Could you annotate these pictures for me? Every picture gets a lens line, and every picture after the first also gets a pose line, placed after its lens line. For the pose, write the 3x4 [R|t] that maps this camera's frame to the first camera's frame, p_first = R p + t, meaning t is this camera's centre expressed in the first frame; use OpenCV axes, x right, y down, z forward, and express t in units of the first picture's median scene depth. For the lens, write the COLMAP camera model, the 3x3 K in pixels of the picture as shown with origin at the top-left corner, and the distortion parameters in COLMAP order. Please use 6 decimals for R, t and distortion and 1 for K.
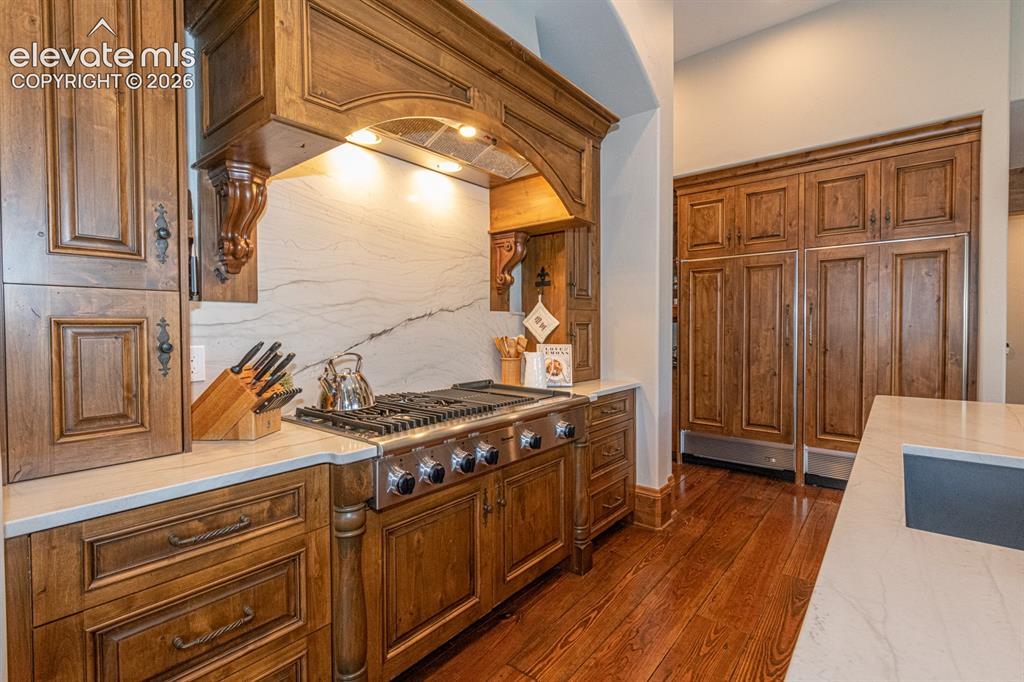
lens RADIAL K [[467.1, 0, 511.1], [0, 467.1, 336.0], [0, 0, 1]] dist [0.004065, -0.000121]
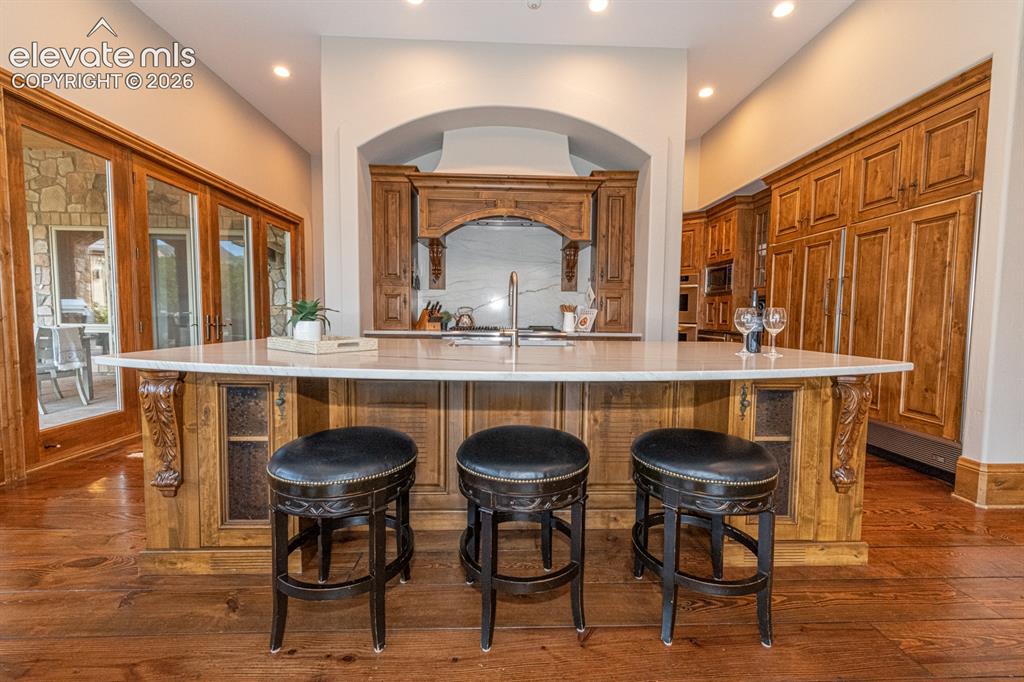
lens RADIAL K [[405.2, 0, 516.2], [0, 405.2, 341.5], [0, 0, 1]] dist [0.008312, -0.000373]
pose [[0.669158, 0.058530, -0.740811, 0.885236], [-0.031235, 0.998228, 0.050655, 0.060115], [0.742463, -0.010757, 0.669800, -0.204421]]
